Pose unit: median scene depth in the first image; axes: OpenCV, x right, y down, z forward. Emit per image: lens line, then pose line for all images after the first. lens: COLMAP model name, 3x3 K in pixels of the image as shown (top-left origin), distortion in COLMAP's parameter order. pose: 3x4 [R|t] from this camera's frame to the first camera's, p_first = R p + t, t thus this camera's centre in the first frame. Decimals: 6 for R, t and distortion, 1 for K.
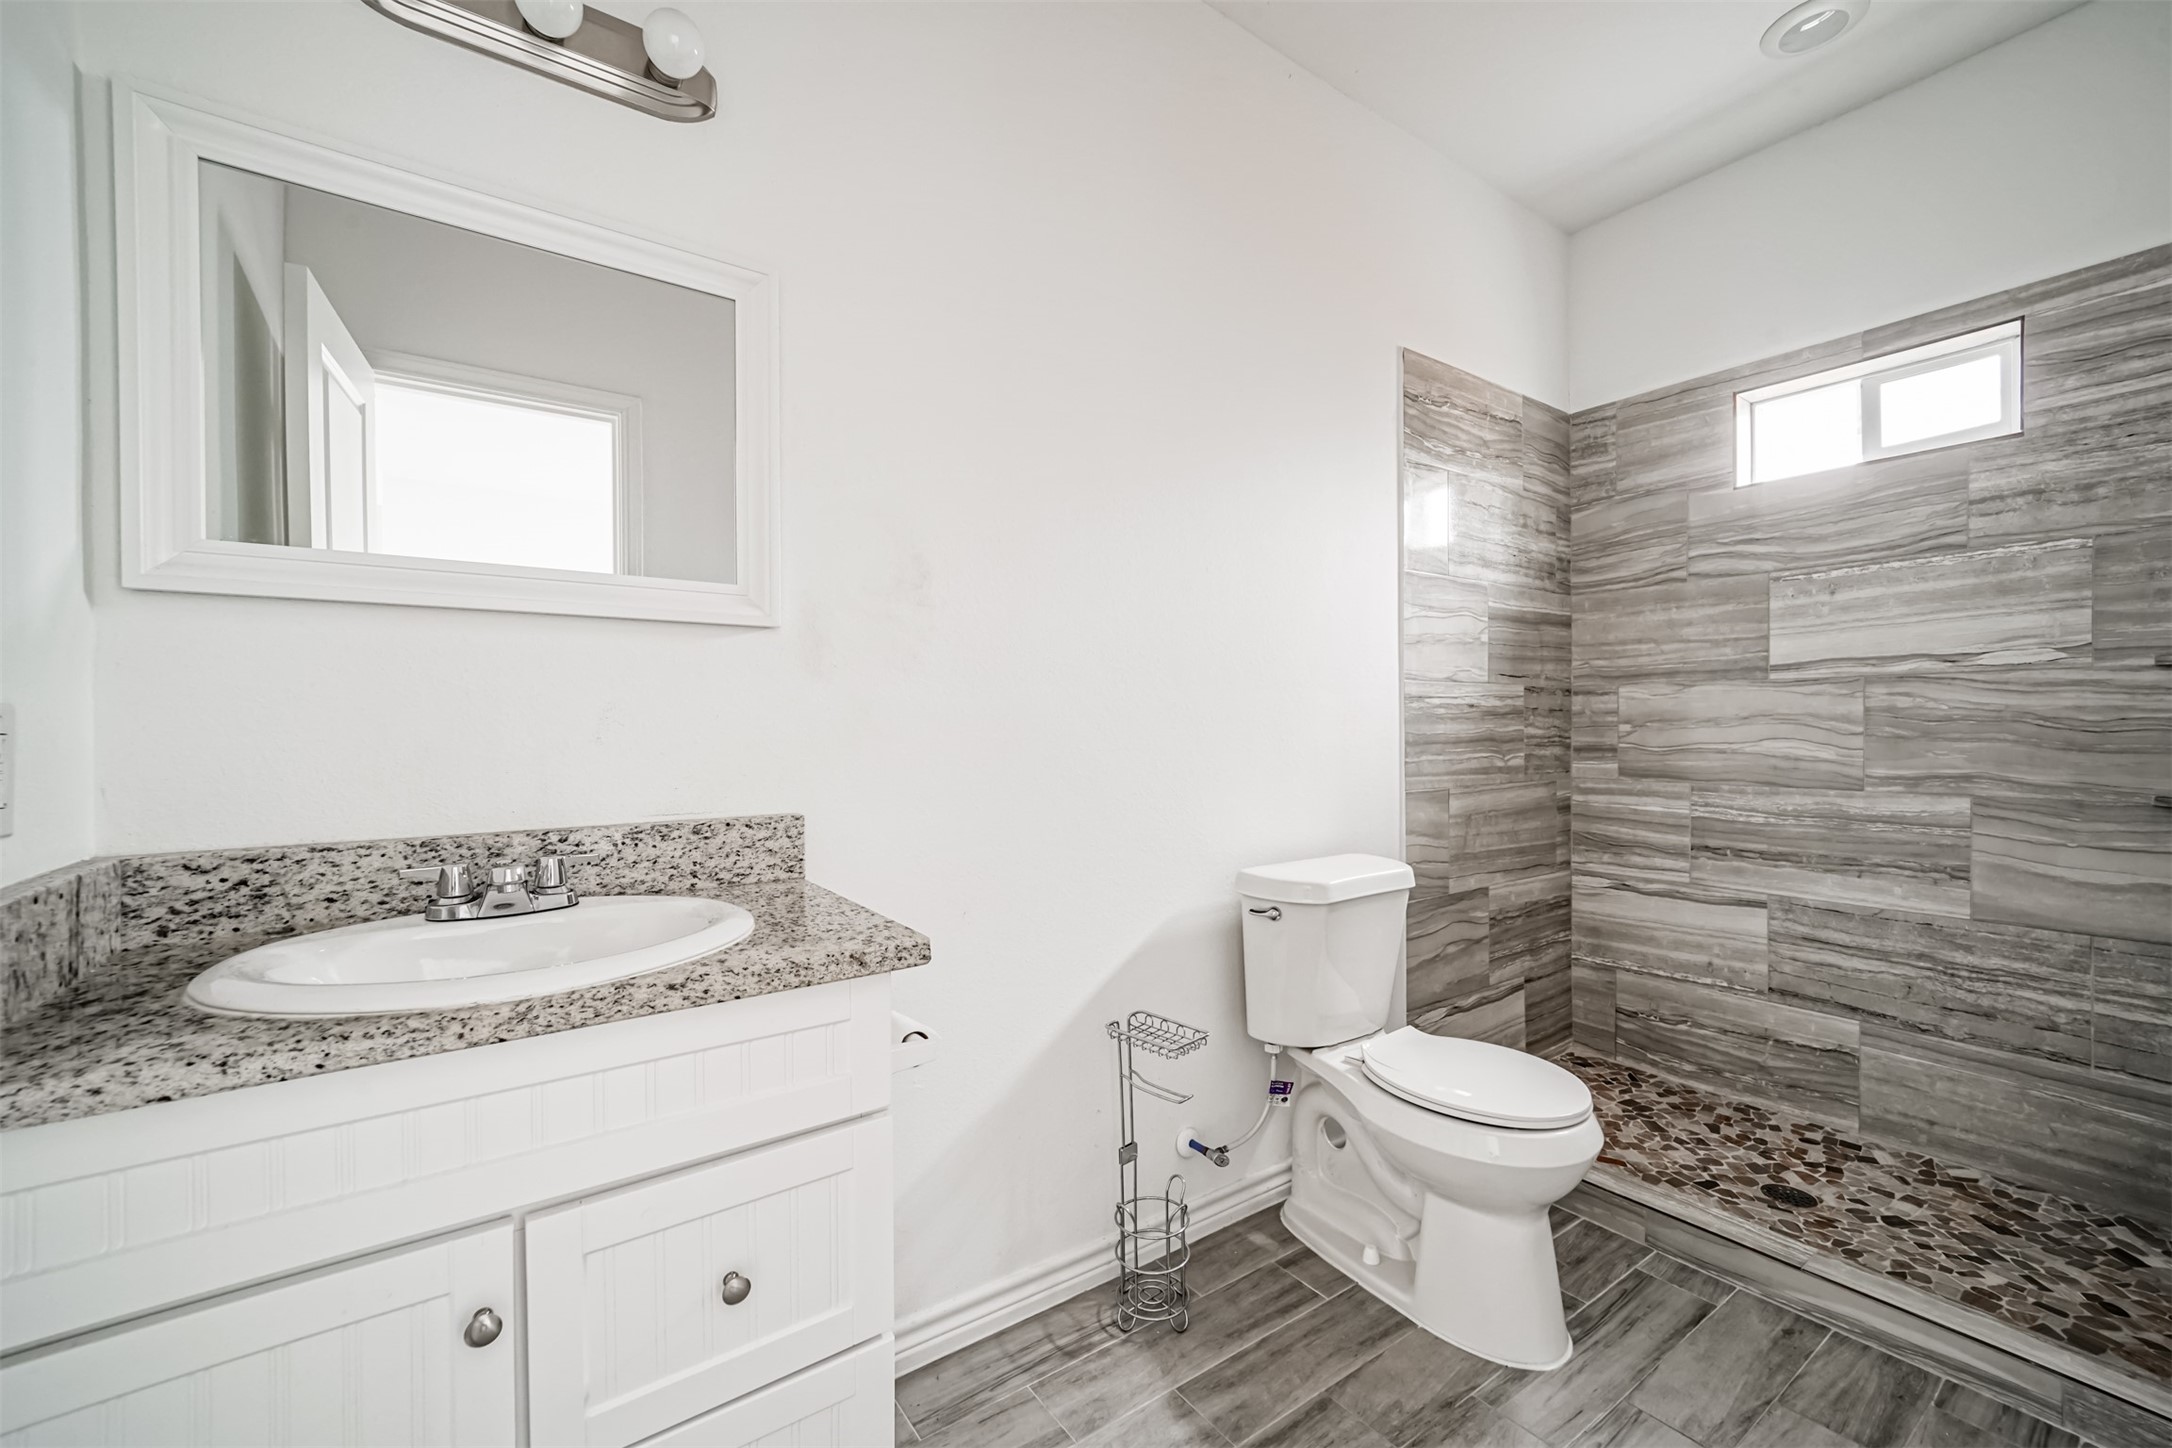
lens RADIAL K [[886.1, 0, 1091.7], [0, 886.1, 726.5], [0, 0, 1]] dist [-0.000919, 0.001052]
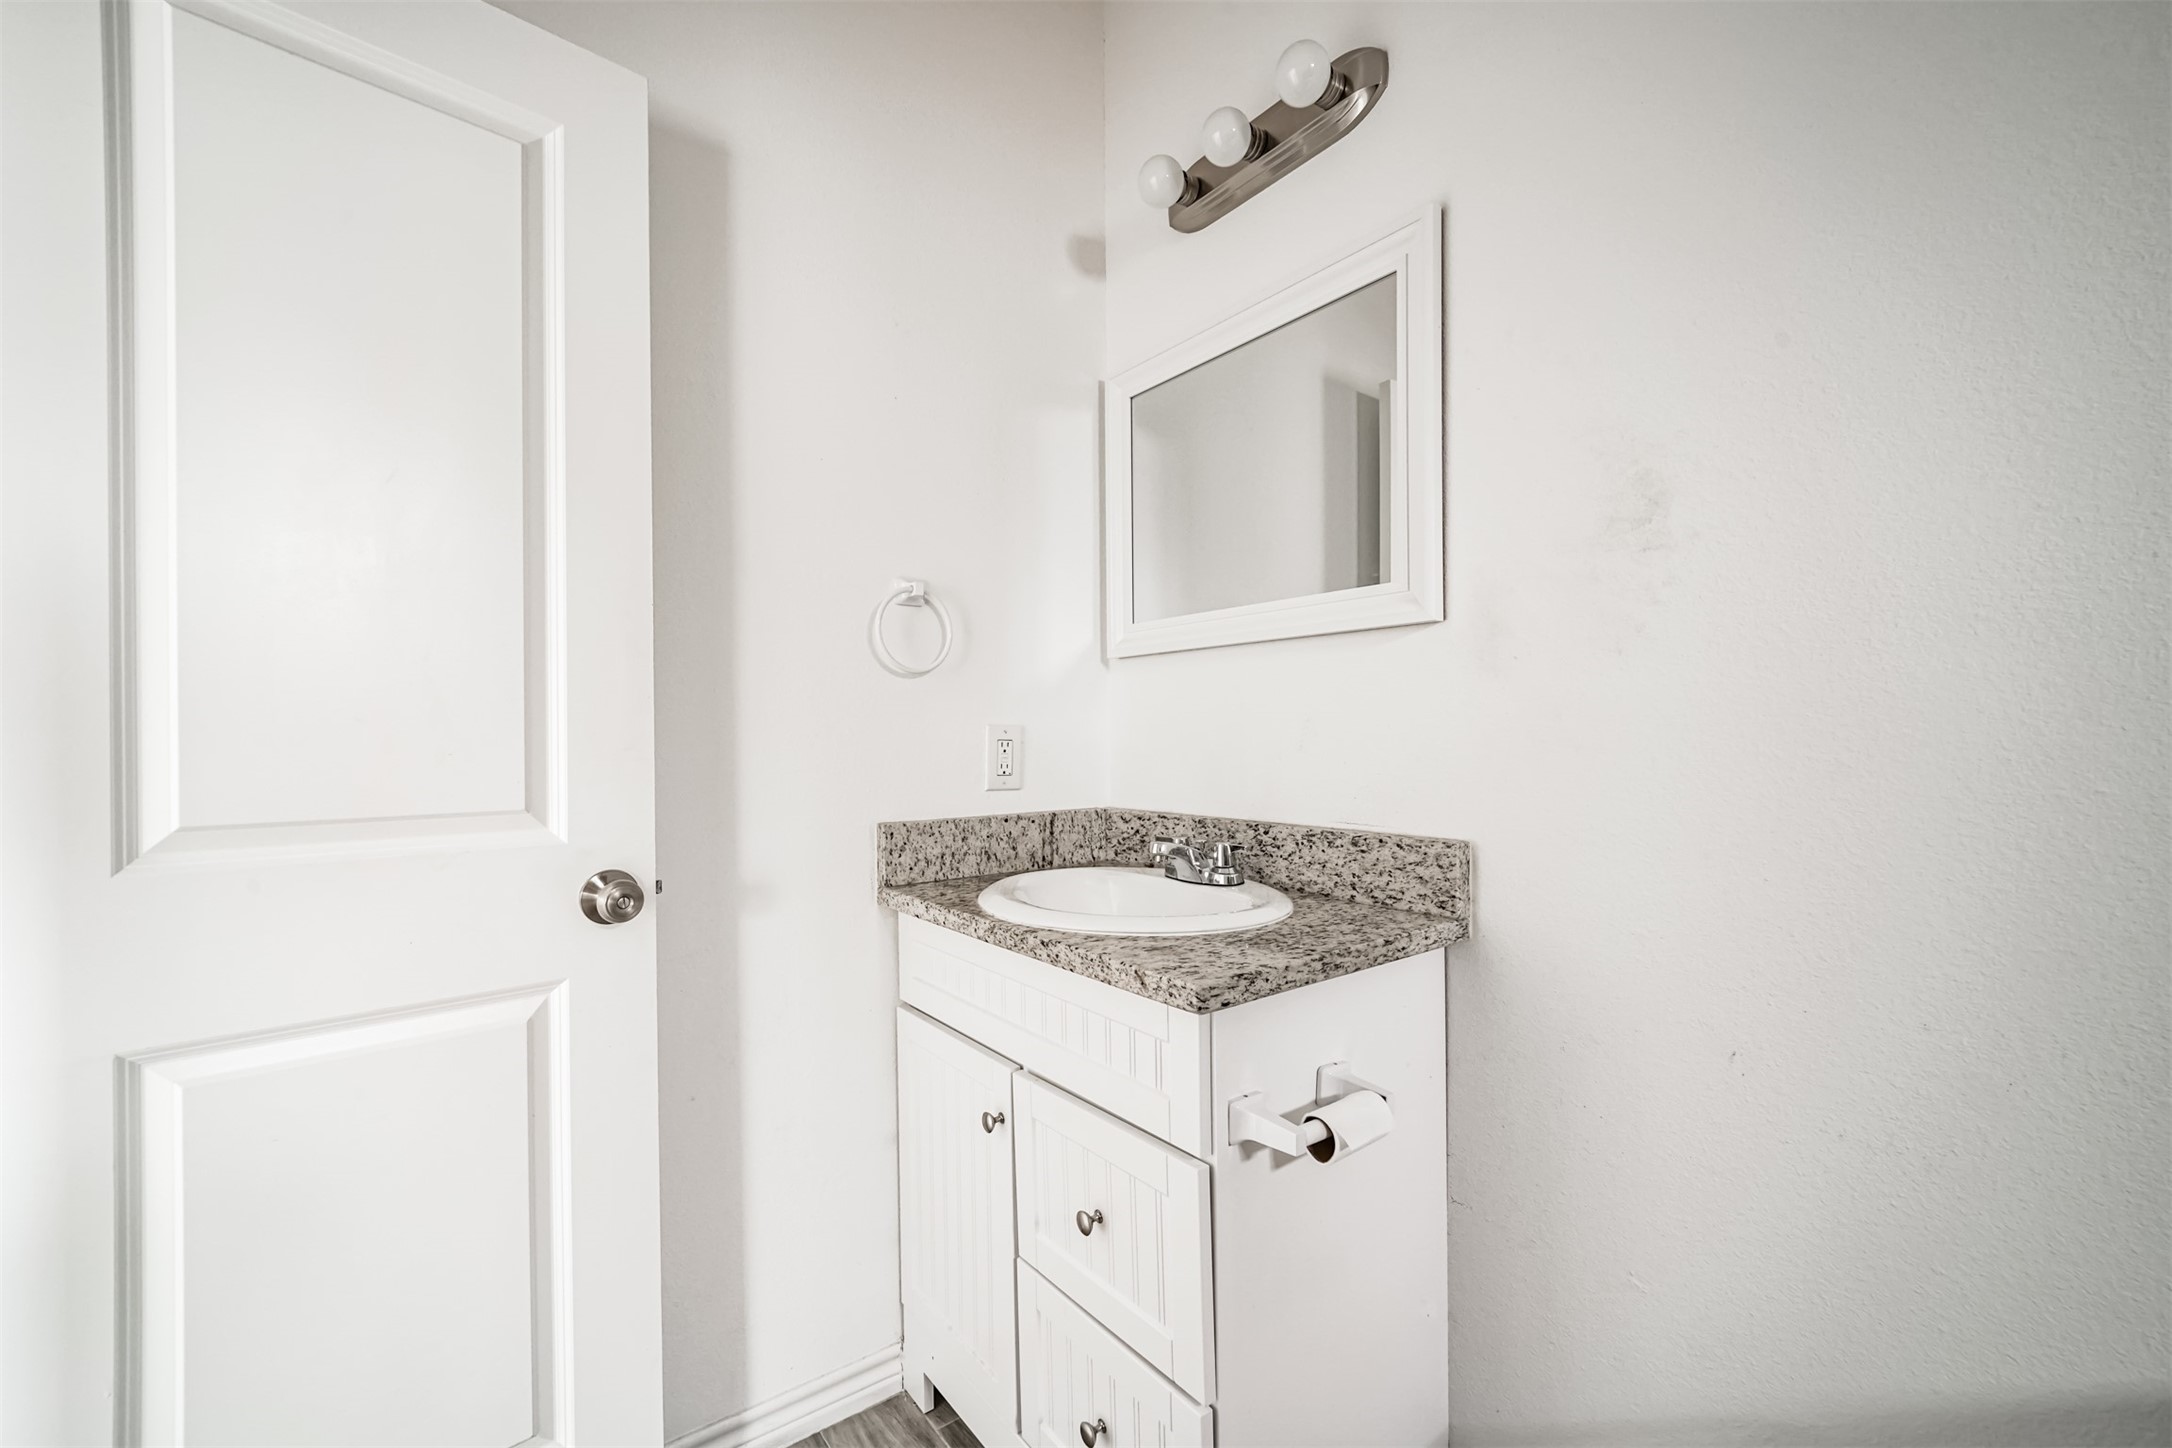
lens RADIAL K [[886.1, 0, 1086.9], [0, 886.1, 733.8], [0, 0, 1]] dist [-0.000919, 0.001052]
pose [[0.020746, 0.003243, -0.999780, 0.803587], [0.005504, 0.999979, 0.003358, -0.011332], [0.999770, -0.005572, 0.020728, 1.038971]]
